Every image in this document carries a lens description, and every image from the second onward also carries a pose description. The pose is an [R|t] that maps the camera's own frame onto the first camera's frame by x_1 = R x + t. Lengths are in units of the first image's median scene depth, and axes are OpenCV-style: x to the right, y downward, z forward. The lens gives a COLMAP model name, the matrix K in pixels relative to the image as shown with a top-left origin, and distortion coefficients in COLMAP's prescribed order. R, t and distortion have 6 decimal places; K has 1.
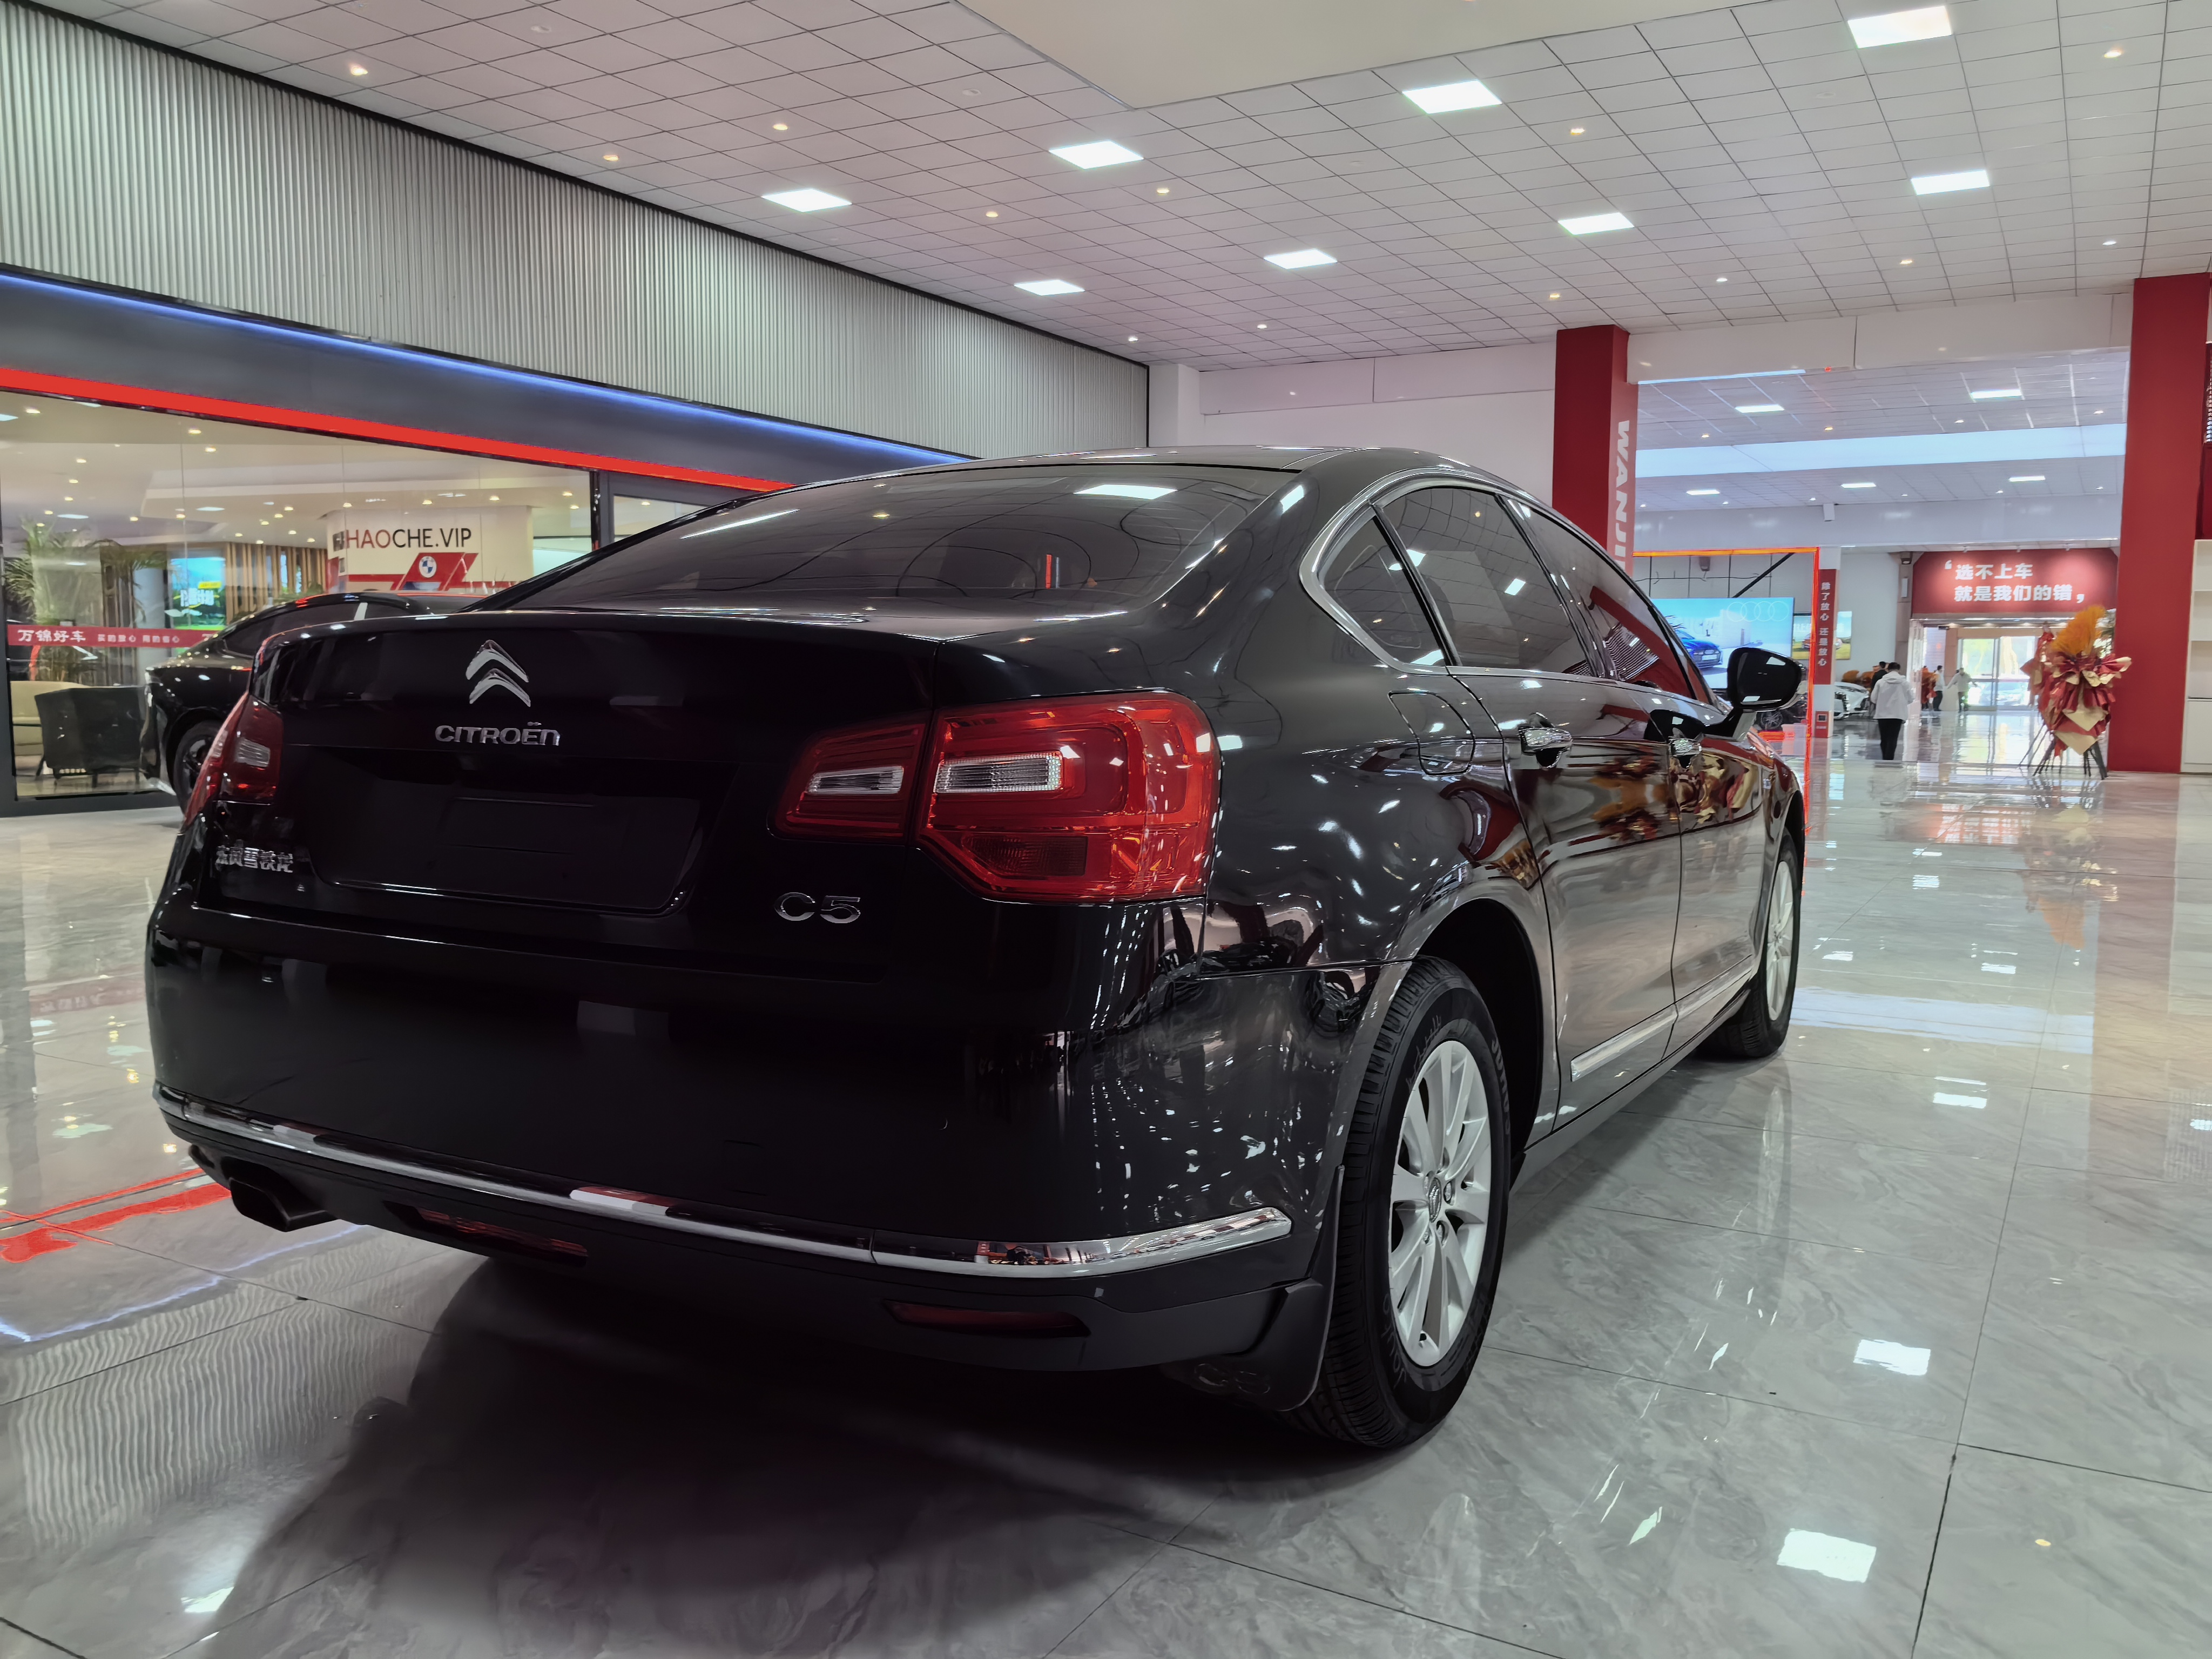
lens RADIAL K [[1757.1, 0, 1106.0], [0, 1757.1, 829.5], [0, 0, 1]] dist [0.037540, -0.049614]
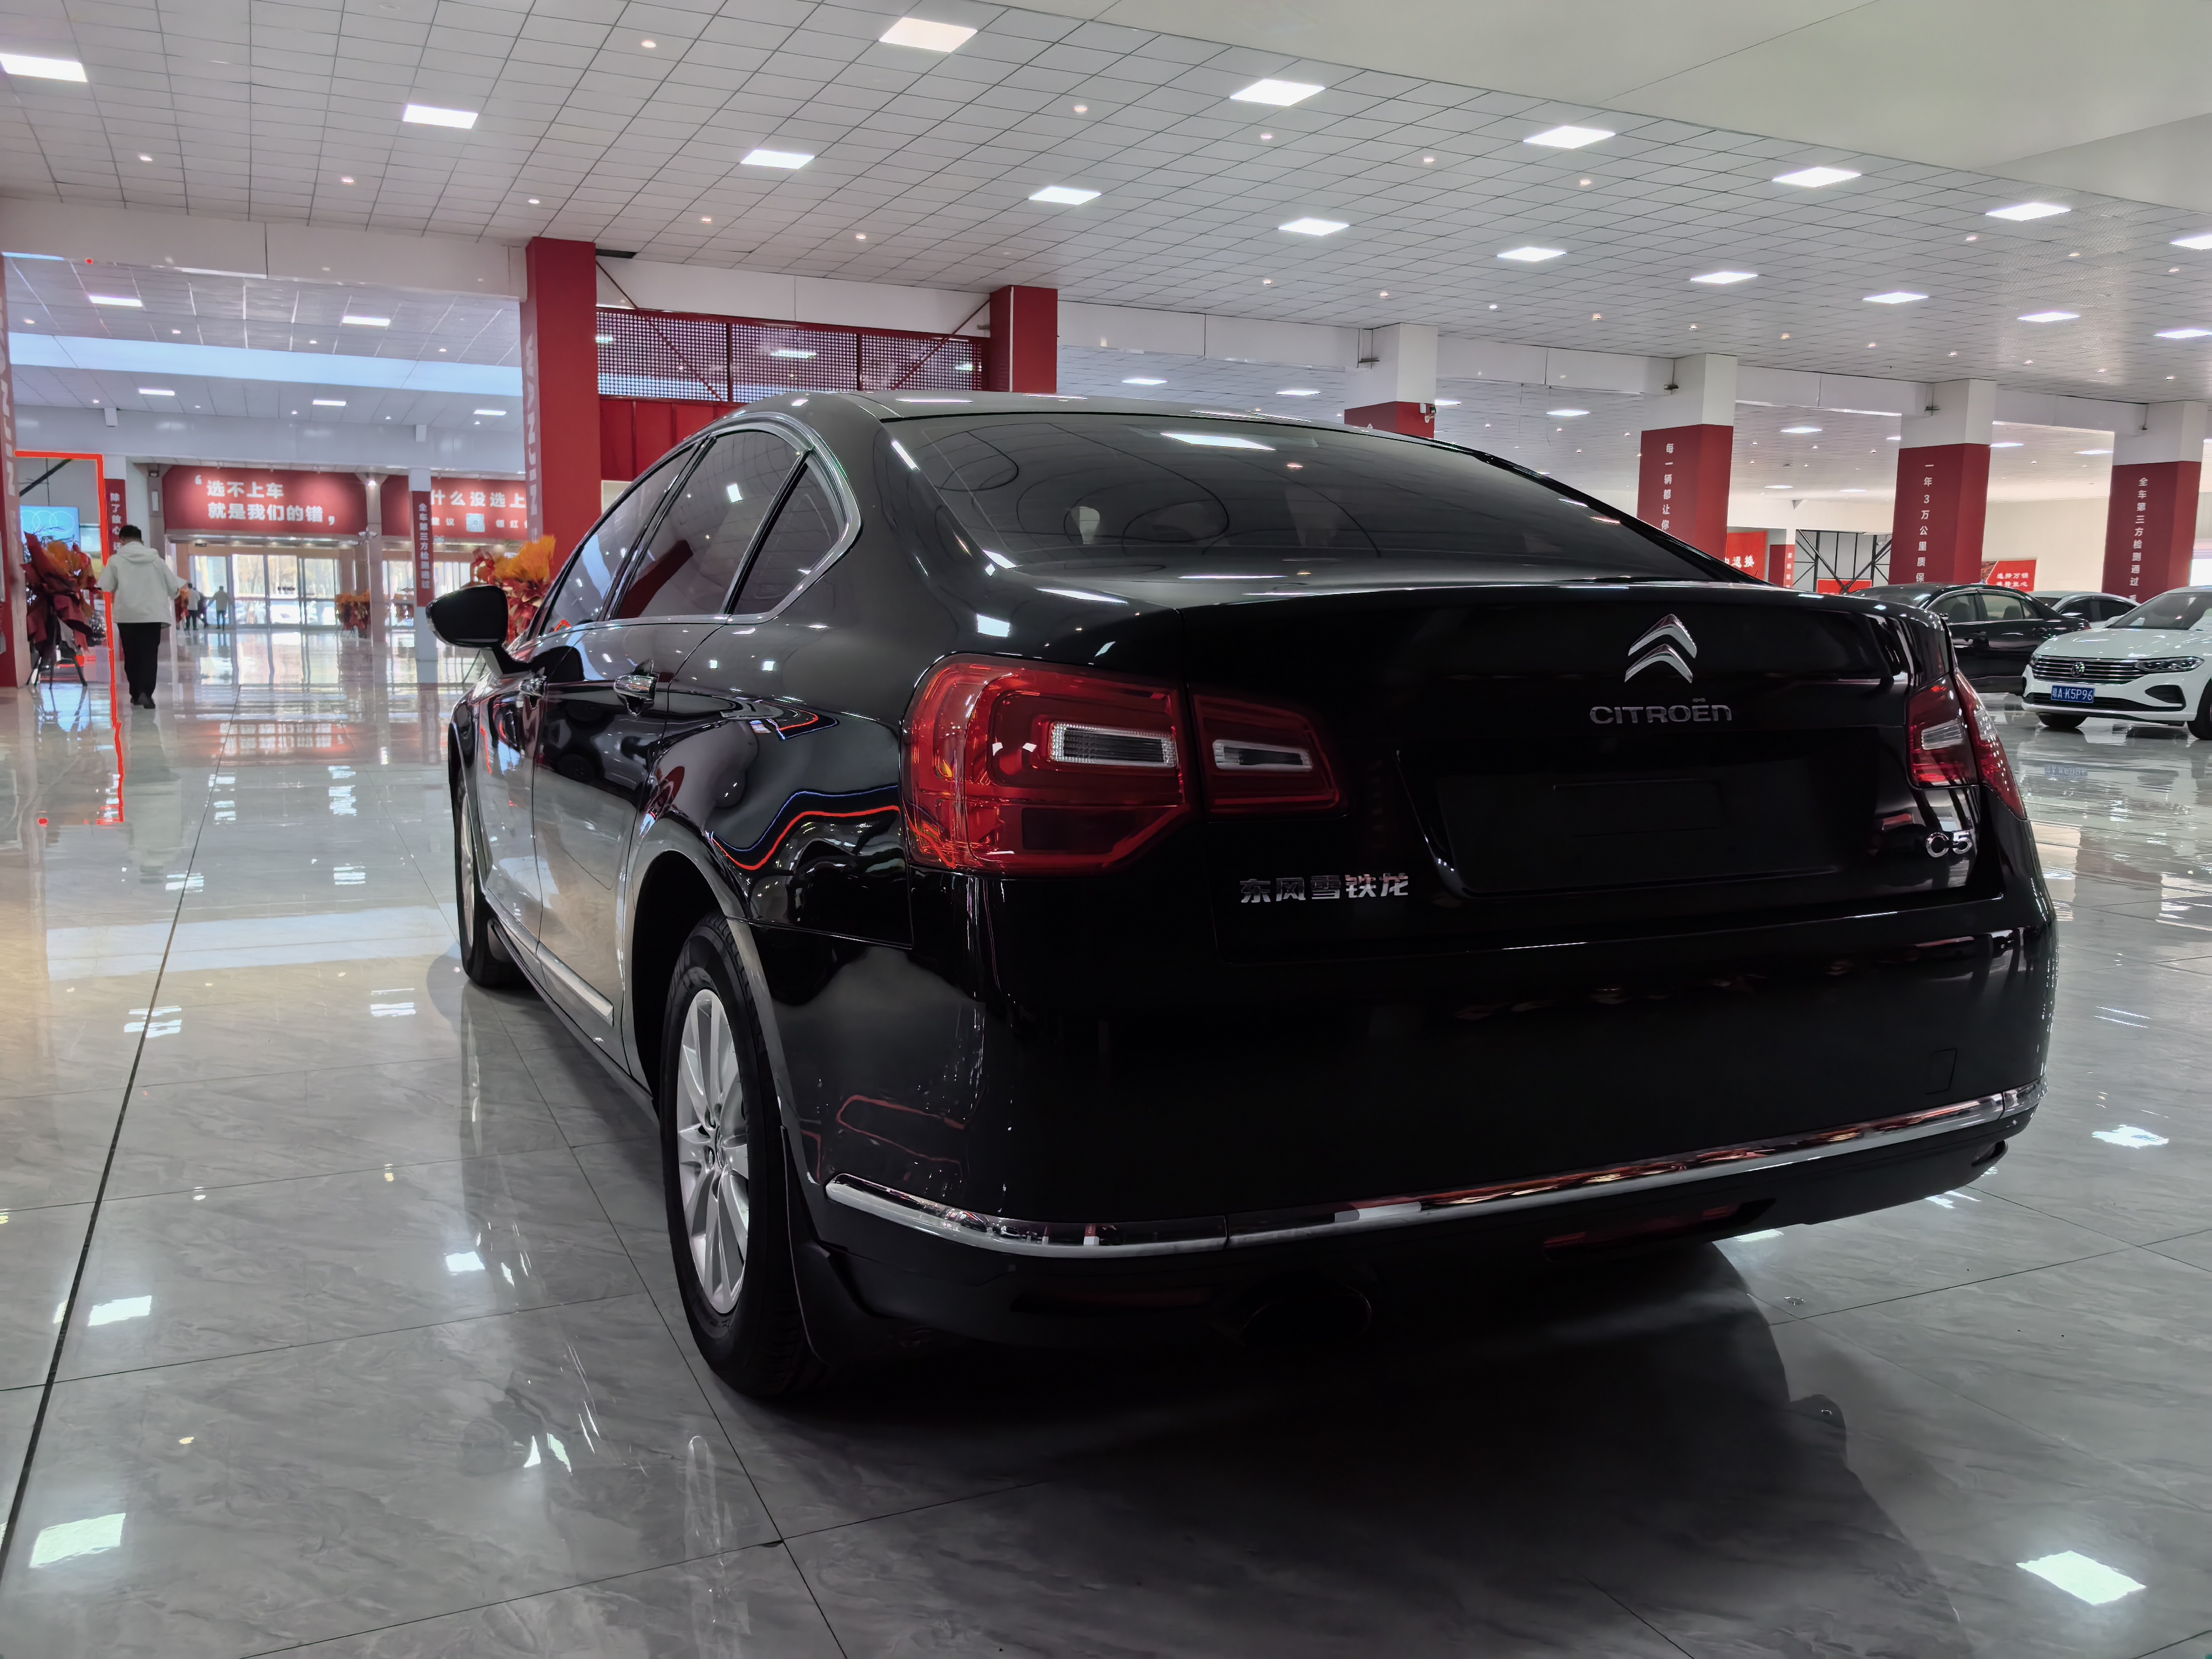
lens RADIAL K [[1749.2, 0, 1113.4], [0, 1749.2, 830.6], [0, 0, 1]] dist [0.041645, -0.047903]
pose [[0.573605, -0.105414, 0.812321, -0.133669], [0.066580, 0.994404, 0.082028, -0.009083], [-0.816422, 0.007032, 0.577413, 0.071297]]
